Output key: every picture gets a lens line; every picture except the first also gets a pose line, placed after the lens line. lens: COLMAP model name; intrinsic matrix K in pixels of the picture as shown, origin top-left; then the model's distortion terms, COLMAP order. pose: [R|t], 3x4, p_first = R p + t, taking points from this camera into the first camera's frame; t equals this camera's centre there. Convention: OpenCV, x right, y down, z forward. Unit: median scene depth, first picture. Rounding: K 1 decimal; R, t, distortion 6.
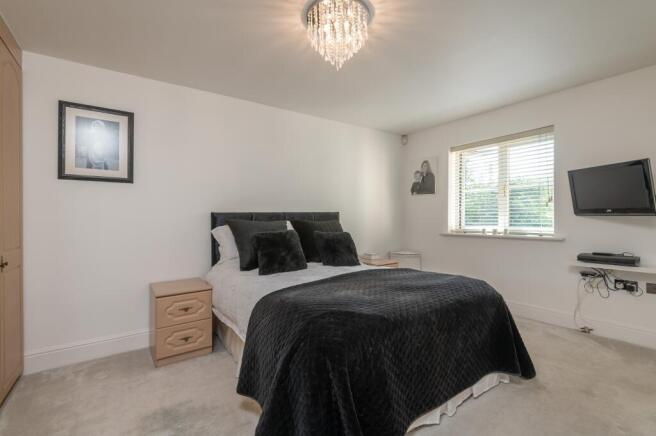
lens RADIAL K [[299.5, 0, 328.1], [0, 299.5, 218.9], [0, 0, 1]] dist [0.002821, -0.000159]
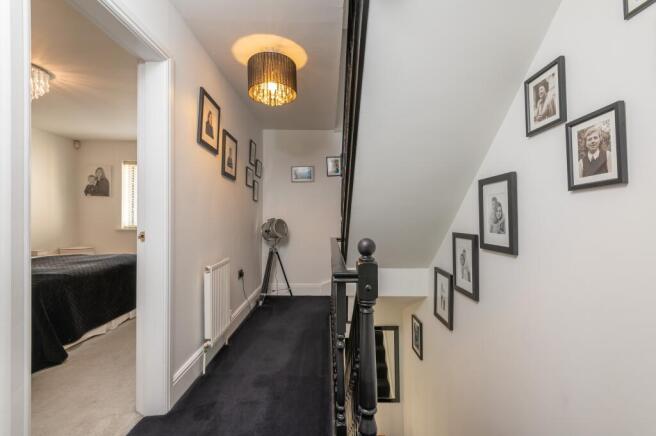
lens RADIAL K [[299.5, 0, 327.6], [0, 299.5, 216.2], [0, 0, 1]] dist [0.002821, -0.000159]
pose [[0.576724, 0.004027, 0.816929, -0.120249], [0.000751, 0.999985, -0.005460, 0.001835], [-0.816939, 0.003762, 0.576712, -0.406708]]
